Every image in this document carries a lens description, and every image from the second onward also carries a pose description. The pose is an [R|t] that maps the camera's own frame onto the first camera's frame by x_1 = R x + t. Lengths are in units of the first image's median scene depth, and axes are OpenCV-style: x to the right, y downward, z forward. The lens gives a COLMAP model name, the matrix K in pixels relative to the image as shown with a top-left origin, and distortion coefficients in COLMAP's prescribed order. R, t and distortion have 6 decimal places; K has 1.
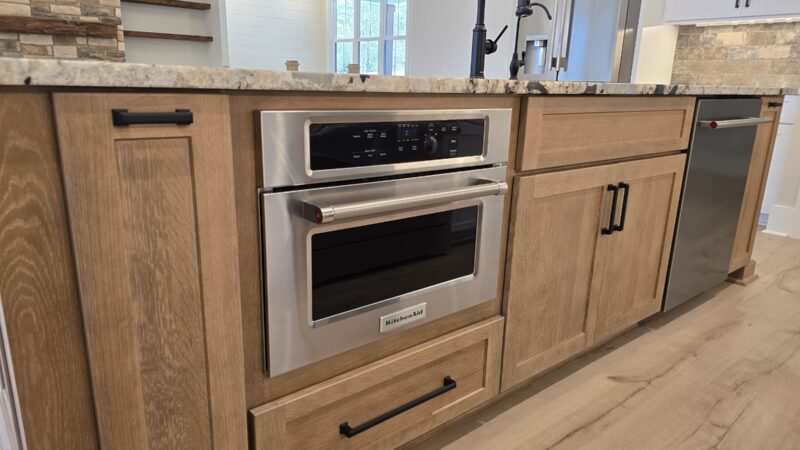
lens RADIAL K [[535.1, 0, 400.0], [0, 535.1, 225.0], [0, 0, 1]] dist [0.004925, 0.000731]
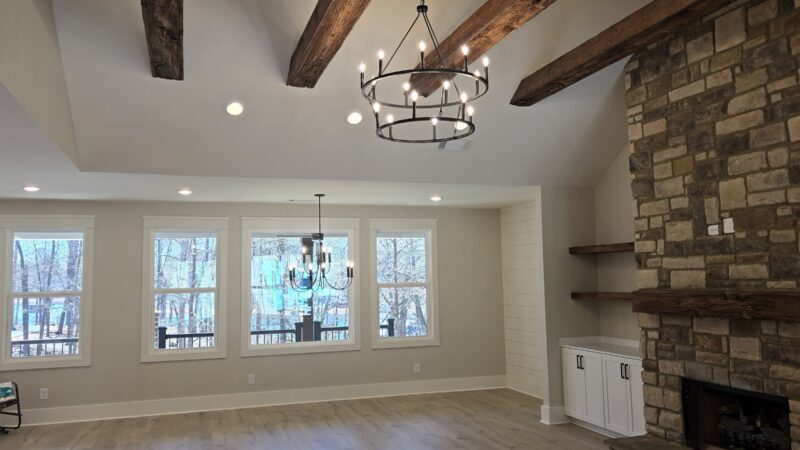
lens RADIAL K [[647.8, 0, 400.0], [0, 647.8, 225.0], [0, 0, 1]] dist [0.004558, 0.000466]
pose [[-0.365440, -0.101239, -0.925313, 0.094825], [-0.240713, 0.970533, -0.011120, -0.351876], [0.899172, 0.218671, -0.379041, 0.913081]]
